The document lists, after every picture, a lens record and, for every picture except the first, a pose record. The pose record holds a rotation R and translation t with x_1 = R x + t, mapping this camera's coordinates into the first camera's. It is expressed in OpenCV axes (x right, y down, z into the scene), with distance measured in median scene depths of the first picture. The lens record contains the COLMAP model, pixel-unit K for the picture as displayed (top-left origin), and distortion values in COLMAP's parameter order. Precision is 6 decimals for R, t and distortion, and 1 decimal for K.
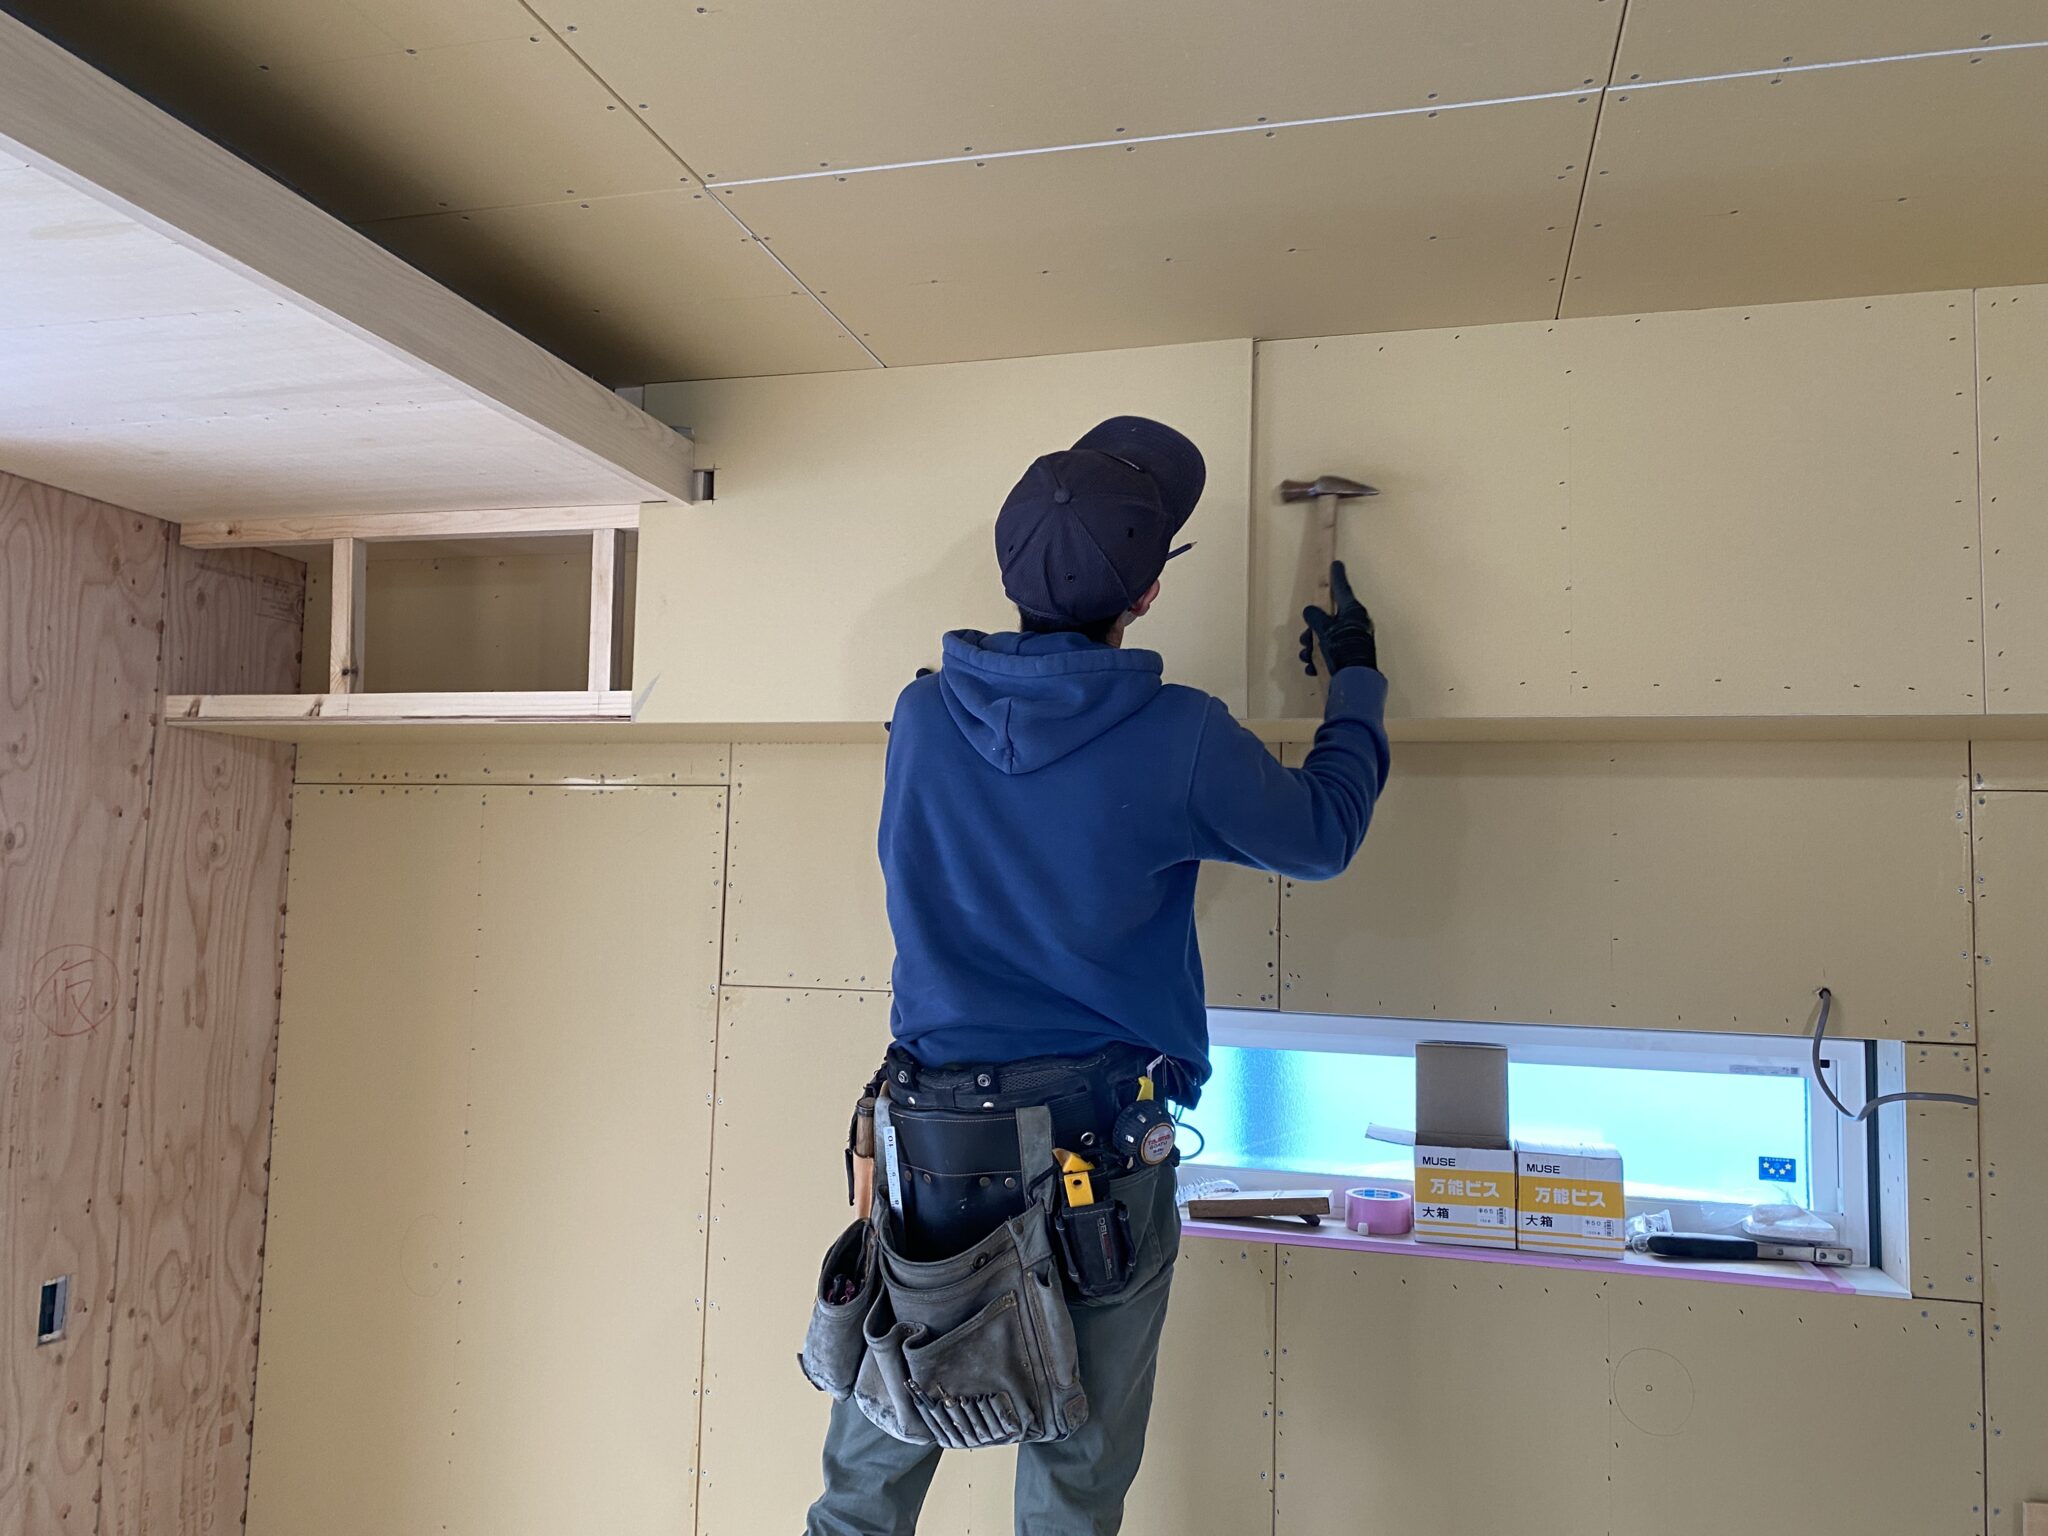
lens RADIAL K [[1554.3, 0, 1022.0], [0, 1554.3, 763.2], [0, 0, 1]] dist [0.012768, -0.011332]
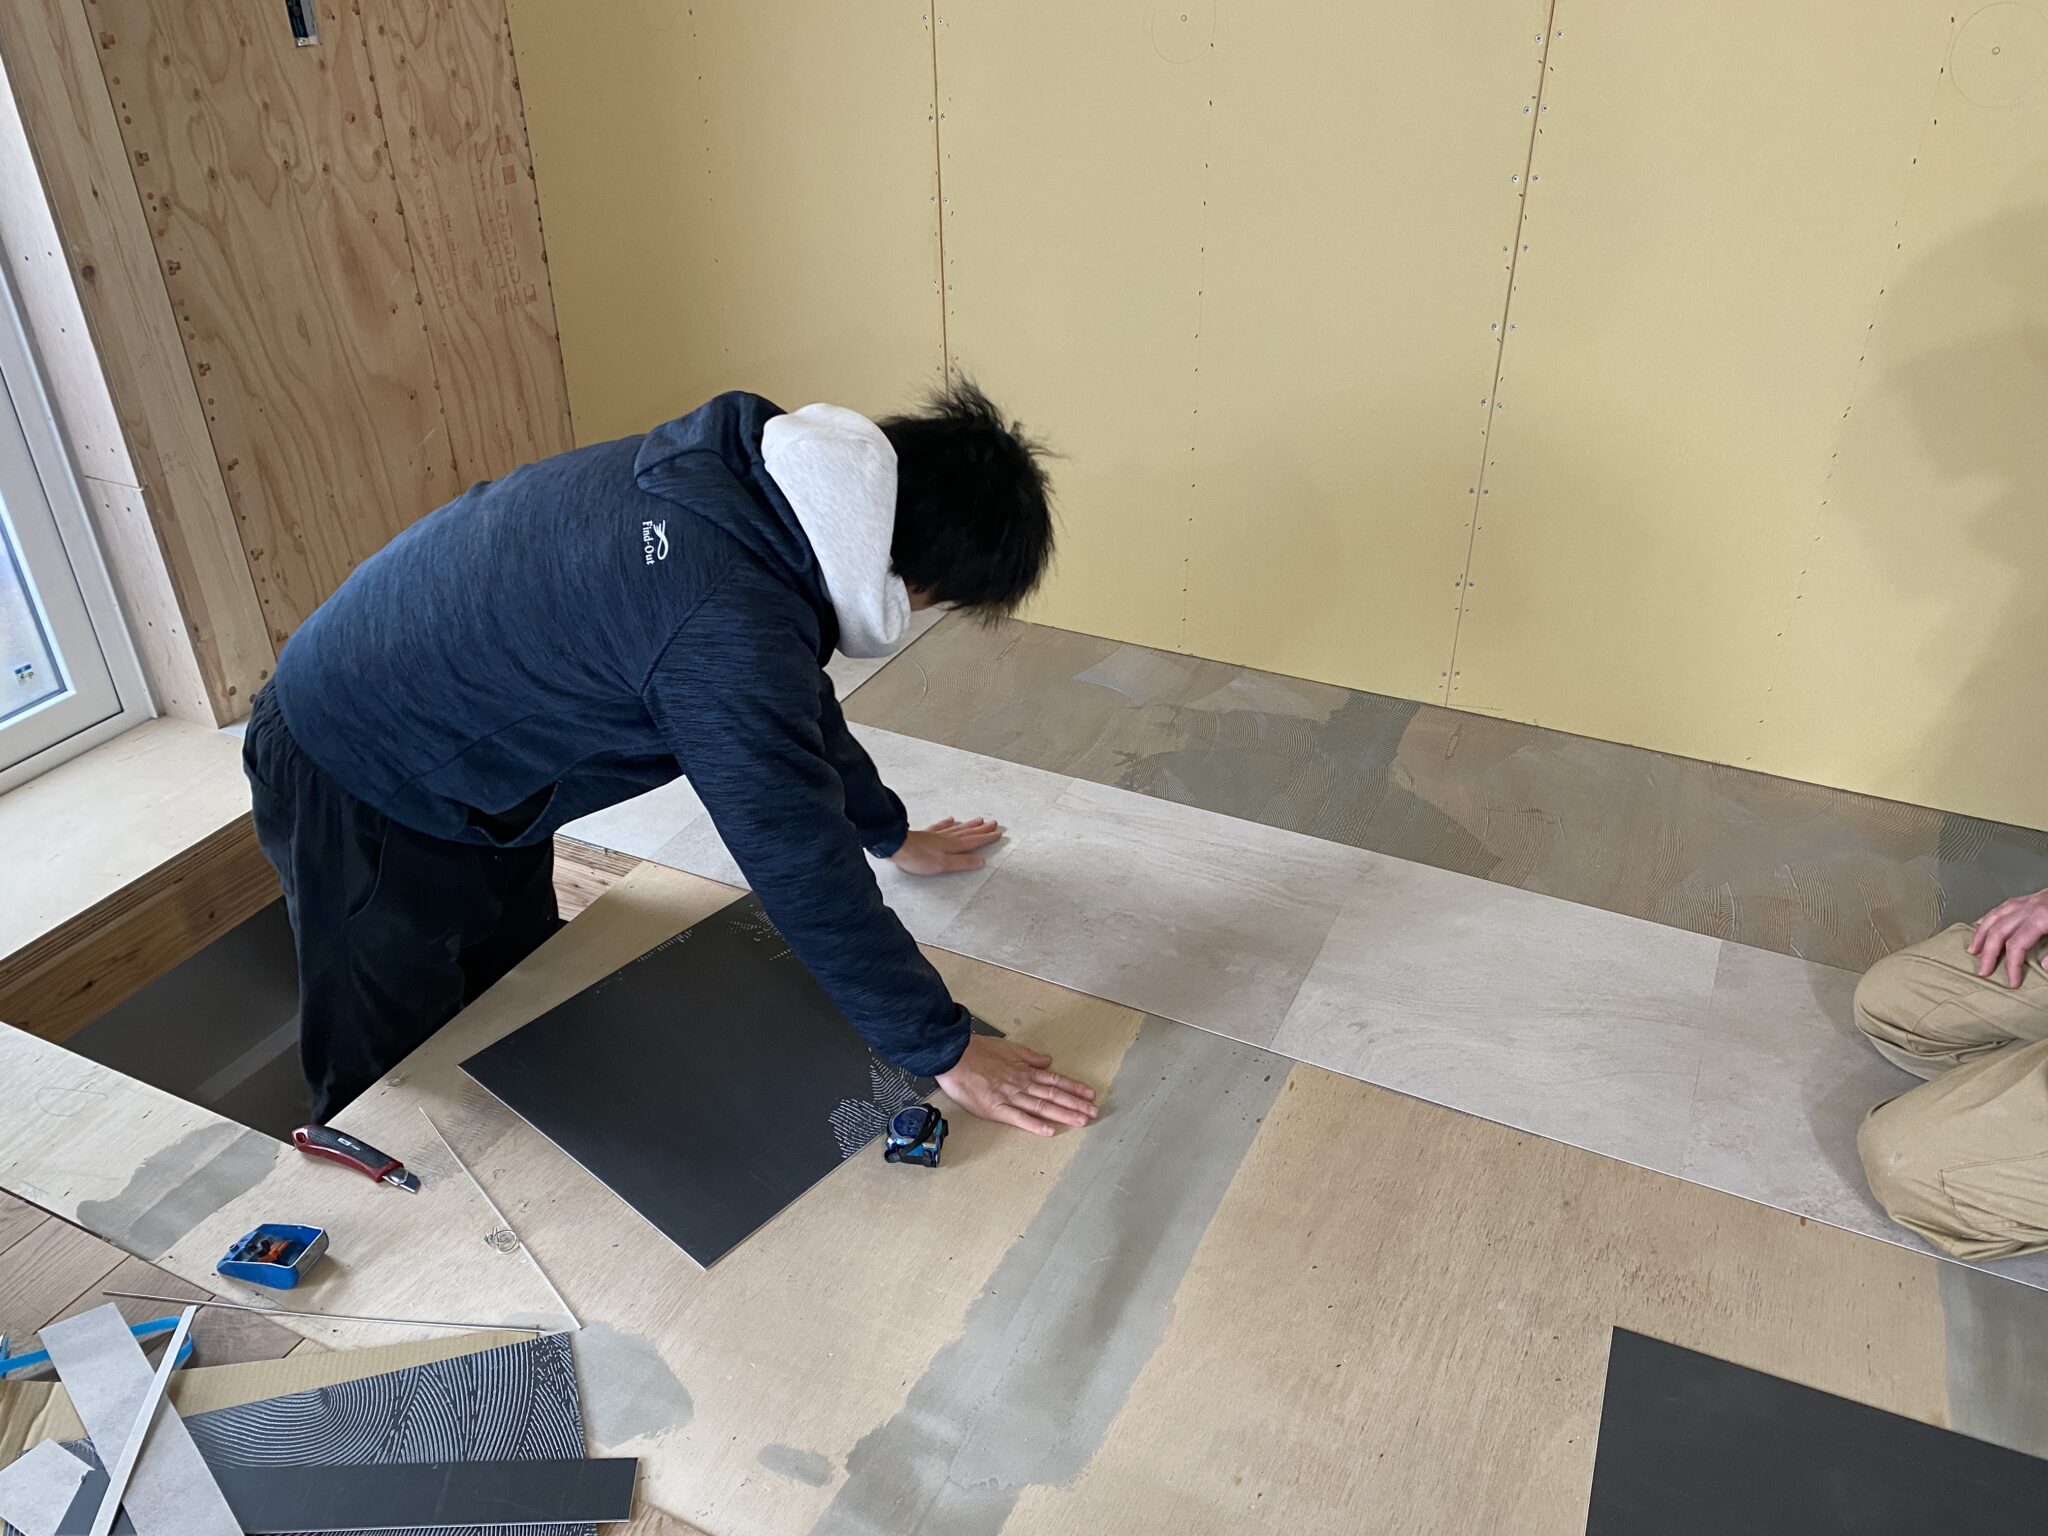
lens RADIAL K [[1554.3, 0, 1035.6], [0, 1554.3, 768.1], [0, 0, 1]] dist [0.012768, -0.011332]
pose [[0.981153, 0.075075, -0.178051, 0.059117], [0.046002, 0.804196, 0.592582, 0.156285], [0.187676, -0.589604, 0.785586, 0.005314]]
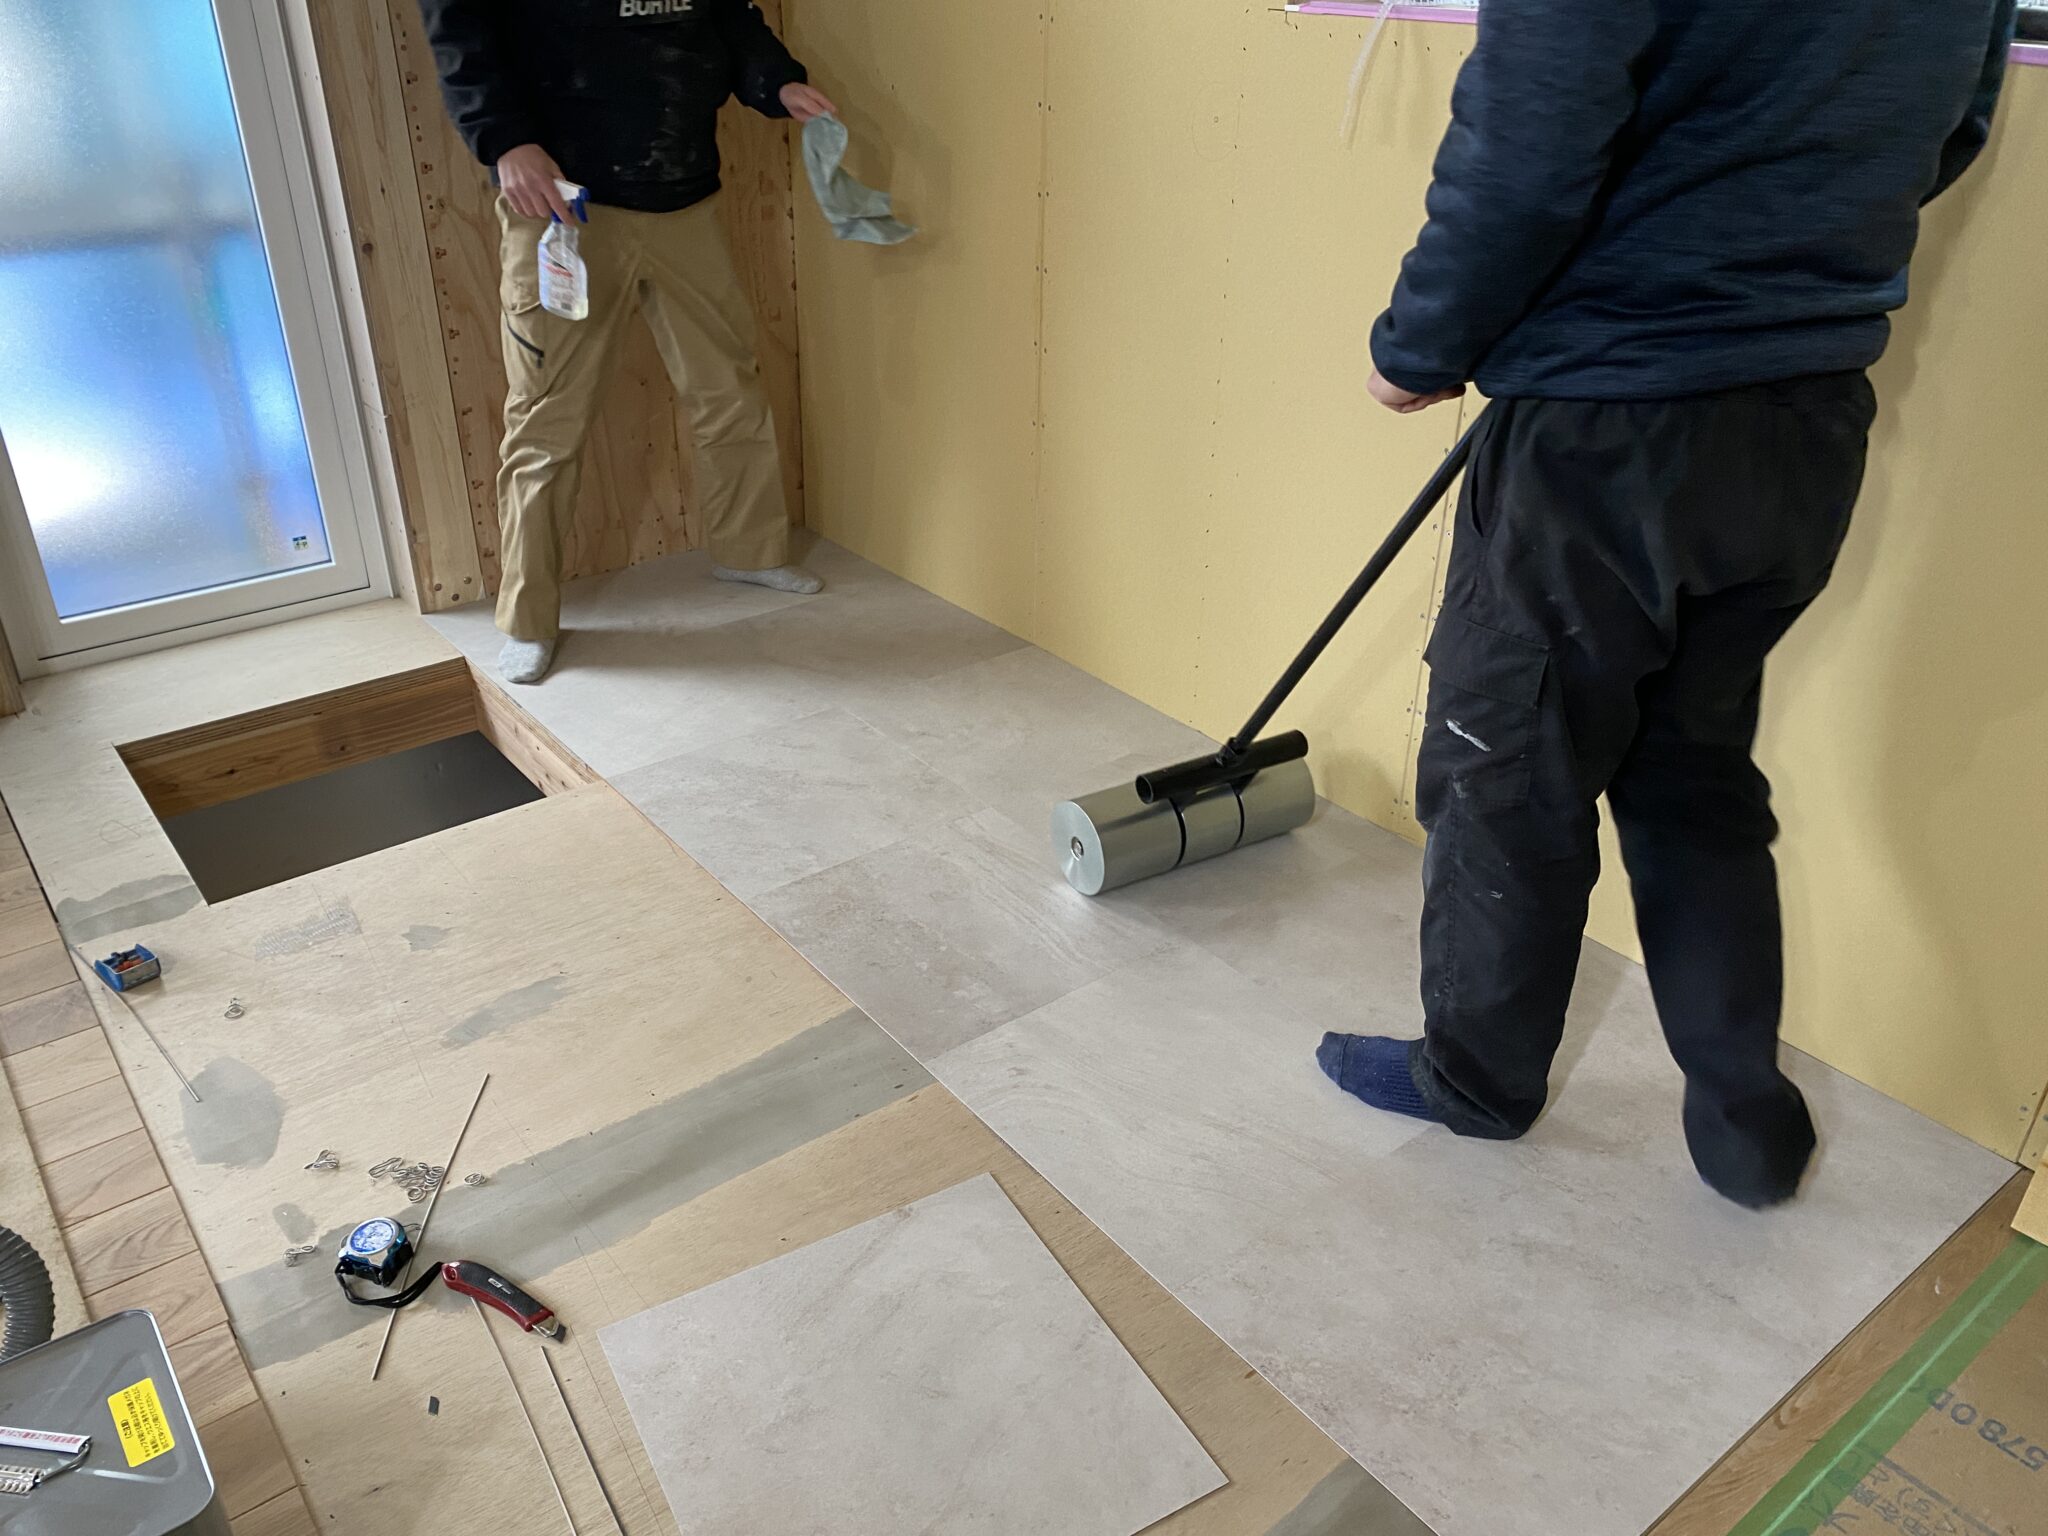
lens RADIAL K [[1554.3, 0, 1019.6], [0, 1554.3, 765.2], [0, 0, 1]] dist [0.012768, -0.011332]
pose [[0.797655, 0.277073, -0.535703, 0.465075], [0.063602, 0.844631, 0.531557, 0.167496], [0.599751, -0.458071, 0.656102, 0.114203]]
